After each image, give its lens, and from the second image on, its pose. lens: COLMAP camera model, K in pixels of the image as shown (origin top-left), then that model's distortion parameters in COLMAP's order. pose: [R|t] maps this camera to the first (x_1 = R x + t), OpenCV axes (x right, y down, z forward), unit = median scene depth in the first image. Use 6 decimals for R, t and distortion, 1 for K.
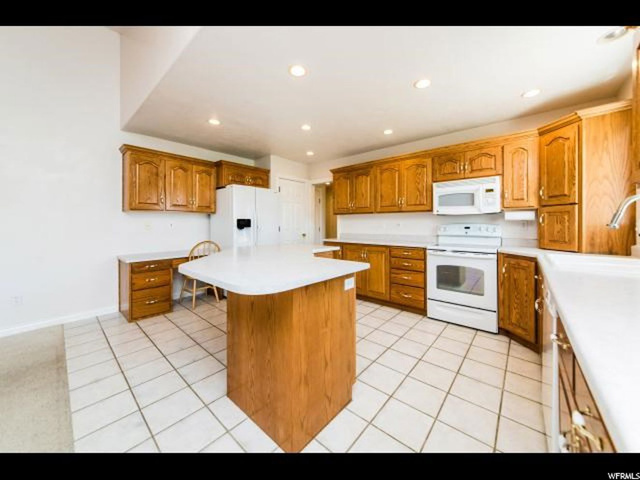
lens RADIAL K [[237.7, 0, 310.6], [0, 237.7, 220.4], [0, 0, 1]] dist [-0.001203, -0.000001]
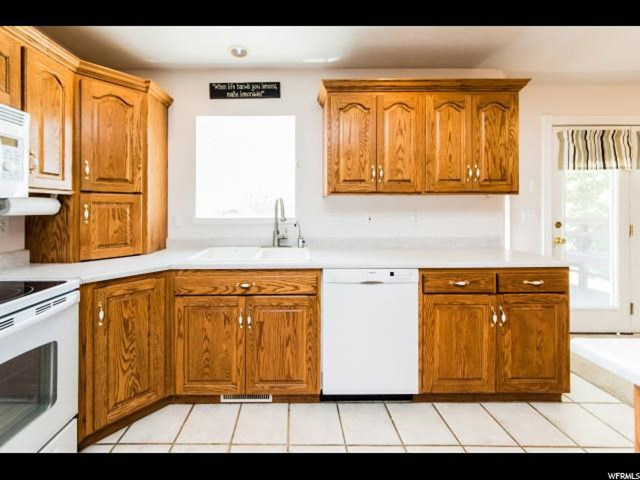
lens RADIAL K [[238.1, 0, 305.1], [0, 238.1, 203.9], [0, 0, 1]] dist [-0.003021, -0.000248]
pose [[-0.706380, 0.009482, 0.707770, 0.123305], [-0.007191, 0.999763, -0.020570, -0.016946], [-0.707797, -0.019620, -0.706144, 0.845274]]
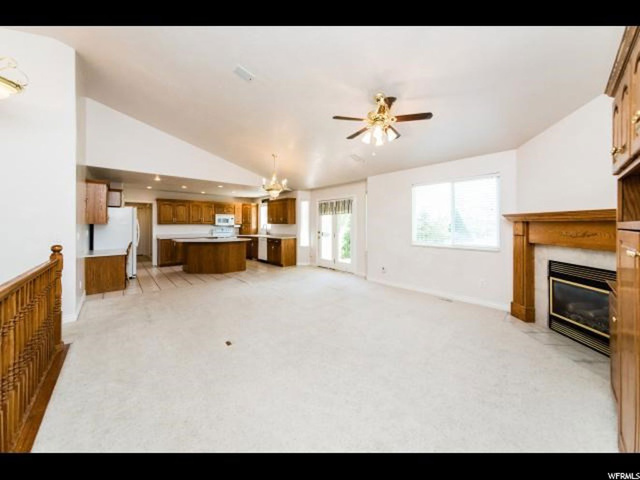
lens RADIAL K [[223.4, 0, 337.4], [0, 223.4, 217.3], [0, 0, 1]] dist [0.019247, -0.000009]
pose [[0.017527, 0.030798, 0.999372, -2.238971], [-0.018124, 0.999371, -0.030480, -0.066833], [-0.999682, -0.017579, 0.018075, -0.520664]]
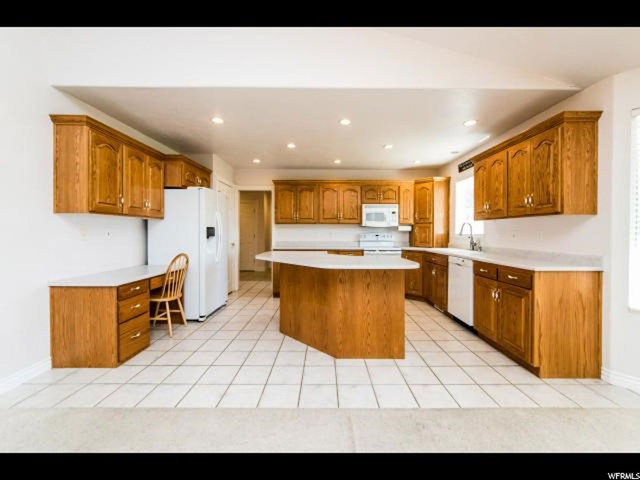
lens RADIAL K [[272.3, 0, 320.0], [0, 272.3, 240.0], [0, 0, 1]] dist [-0.001093, -0.000048]
pose [[0.730516, -0.017608, 0.682669, -0.836410], [-0.014640, 0.999034, 0.041434, -0.006671], [-0.682739, -0.040262, 0.729552, -0.032218]]
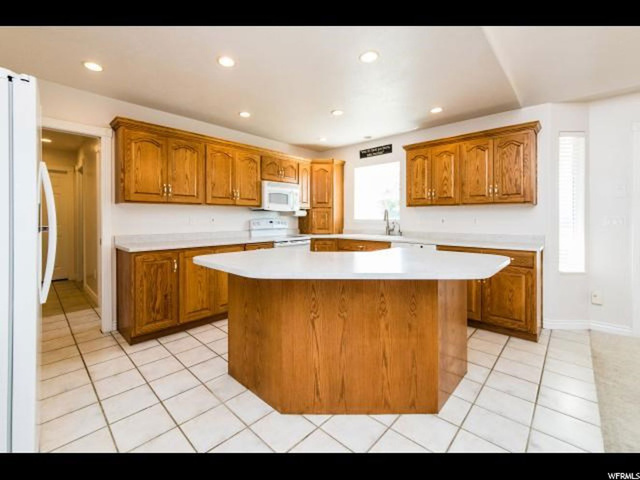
lens RADIAL K [[279.2, 0, 322.1], [0, 279.2, 215.3], [0, 0, 1]] dist [-0.002245, -0.000271]
pose [[-0.018943, 0.005647, 0.999805, -0.774254], [-0.015954, 0.999855, -0.005950, 0.001144], [-0.999693, -0.016064, -0.018851, 0.800568]]
